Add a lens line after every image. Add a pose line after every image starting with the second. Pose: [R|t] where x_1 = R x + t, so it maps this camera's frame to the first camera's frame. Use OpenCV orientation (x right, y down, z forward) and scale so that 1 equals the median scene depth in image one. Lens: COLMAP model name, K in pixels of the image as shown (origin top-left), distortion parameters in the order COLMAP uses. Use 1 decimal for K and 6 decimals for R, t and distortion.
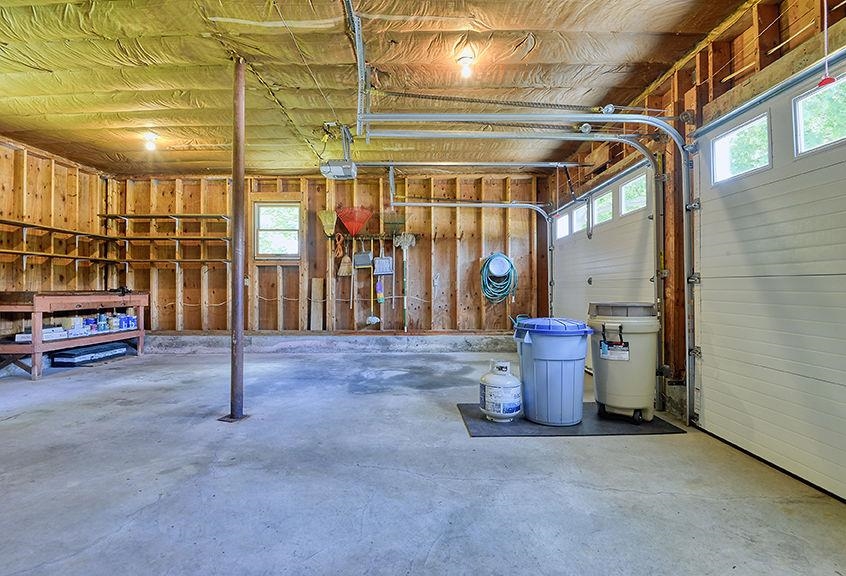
lens RADIAL K [[394.9, 0, 423.0], [0, 394.9, 288.0], [0, 0, 1]] dist [0.000221, -0.000128]
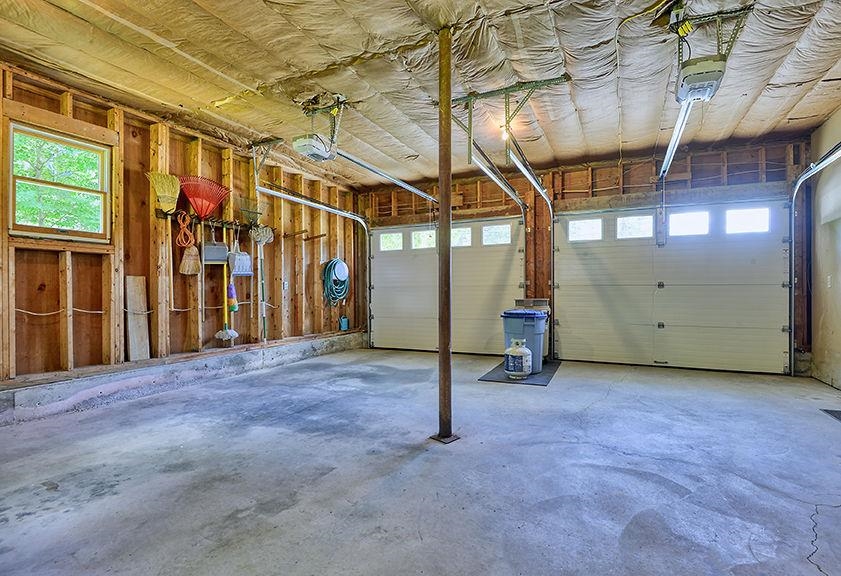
lens RADIAL K [[409.6, 0, 420.5], [0, 409.6, 288.0], [0, 0, 1]] dist [-0.013329, -0.000406]
pose [[0.436749, 0.004152, 0.899574, -0.661404], [0.002890, 0.999978, -0.006018, -0.001199], [-0.899579, 0.005228, 0.436727, 0.322305]]
